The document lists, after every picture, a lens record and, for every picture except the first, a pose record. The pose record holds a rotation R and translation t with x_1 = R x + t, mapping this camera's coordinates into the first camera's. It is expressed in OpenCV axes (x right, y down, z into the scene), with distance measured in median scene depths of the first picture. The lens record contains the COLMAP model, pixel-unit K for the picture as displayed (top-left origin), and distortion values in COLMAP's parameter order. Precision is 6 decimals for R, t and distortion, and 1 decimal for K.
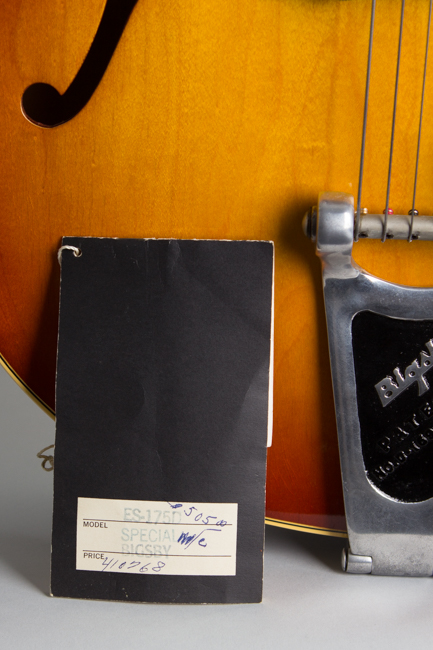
lens RADIAL K [[1730.0, 0, 215.3], [0, 1730.0, 325.3], [0, 0, 1]] dist [-0.143974, 0.000000]
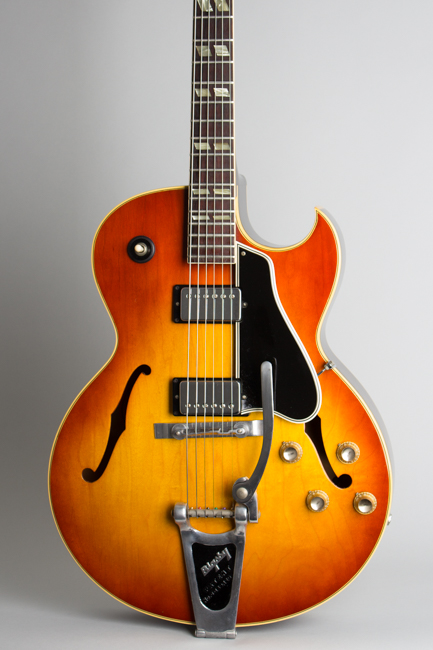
lens RADIAL K [[1570.8, 0, 216.3], [0, 1570.8, 320.8], [0, 0, 1]] dist [0.042316, 0.000000]
pose [[0.985254, -0.039051, -0.166582, 0.598679], [0.003780, 0.978336, -0.206988, 0.182237], [0.171056, 0.203306, 0.964057, -1.706037]]
